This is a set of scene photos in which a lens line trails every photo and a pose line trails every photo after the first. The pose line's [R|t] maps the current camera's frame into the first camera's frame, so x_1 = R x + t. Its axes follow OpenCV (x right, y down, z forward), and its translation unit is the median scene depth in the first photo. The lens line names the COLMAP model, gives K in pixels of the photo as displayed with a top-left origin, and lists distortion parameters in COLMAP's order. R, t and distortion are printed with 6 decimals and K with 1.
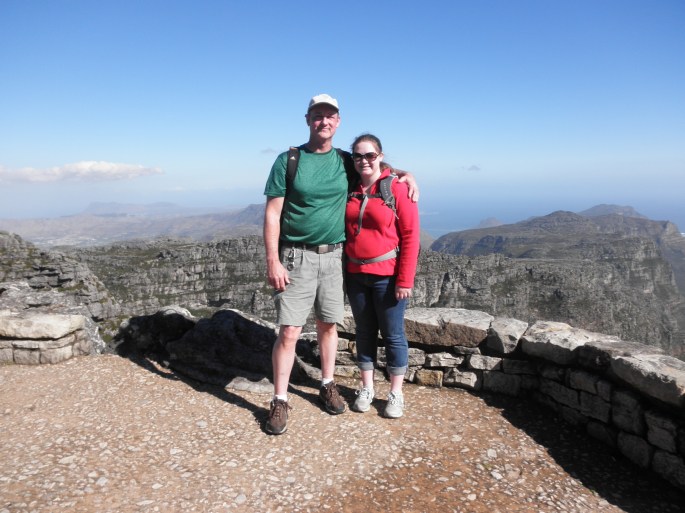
lens RADIAL K [[558.6, 0, 348.8], [0, 558.6, 259.4], [0, 0, 1]] dist [-0.120606, 0.093088]
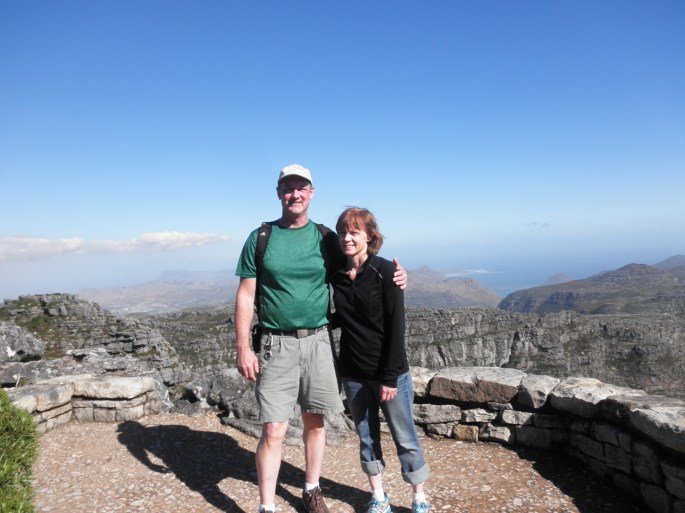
lens RADIAL K [[558.6, 0, 348.8], [0, 558.6, 259.4], [0, 0, 1]] dist [-0.120606, 0.093088]
pose [[0.992782, -0.035295, -0.114623, 0.047739], [0.022374, 0.993443, -0.112118, -0.003033], [0.117829, 0.108744, 0.987062, -0.089240]]
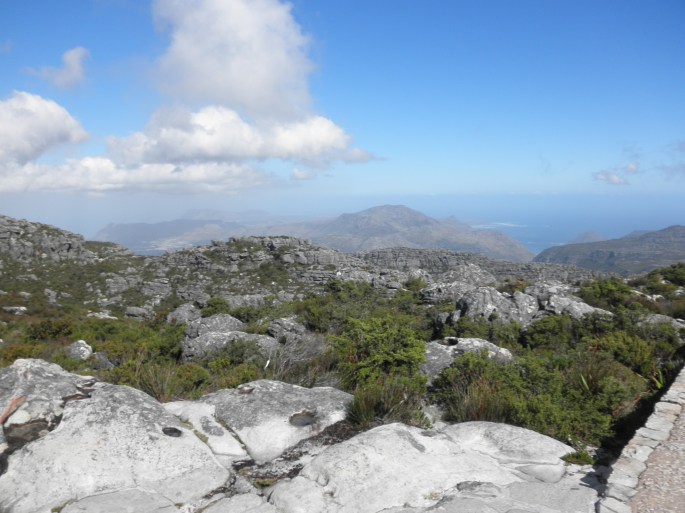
lens RADIAL K [[558.6, 0, 348.8], [0, 558.6, 259.4], [0, 0, 1]] dist [-0.120606, 0.093088]
pose [[0.988042, 0.024815, -0.152178, -8.950870], [-0.027498, 0.999501, -0.015553, -0.332629], [0.151716, 0.019552, 0.988231, 1.872665]]
